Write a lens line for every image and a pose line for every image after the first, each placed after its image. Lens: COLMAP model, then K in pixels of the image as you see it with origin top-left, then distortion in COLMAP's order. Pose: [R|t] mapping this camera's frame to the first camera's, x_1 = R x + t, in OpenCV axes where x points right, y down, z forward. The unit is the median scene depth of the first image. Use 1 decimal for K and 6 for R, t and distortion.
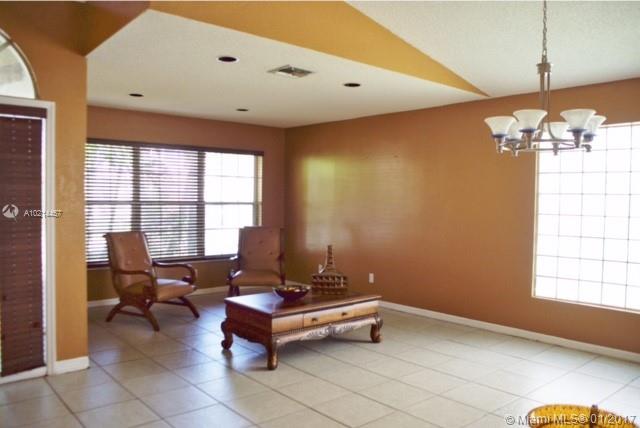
lens RADIAL K [[520.9, 0, 320.0], [0, 520.9, 214.0], [0, 0, 1]] dist [-0.120785, 0.119052]
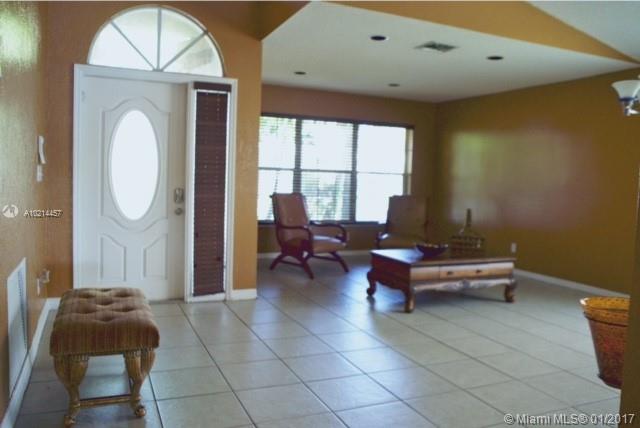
lens RADIAL K [[520.9, 0, 320.0], [0, 520.9, 214.0], [0, 0, 1]] dist [-0.120785, 0.119052]
pose [[0.956310, 0.043259, -0.289136, 0.034431], [-0.032460, 0.998588, 0.042043, 0.038013], [0.290547, -0.030821, 0.956364, -0.118731]]
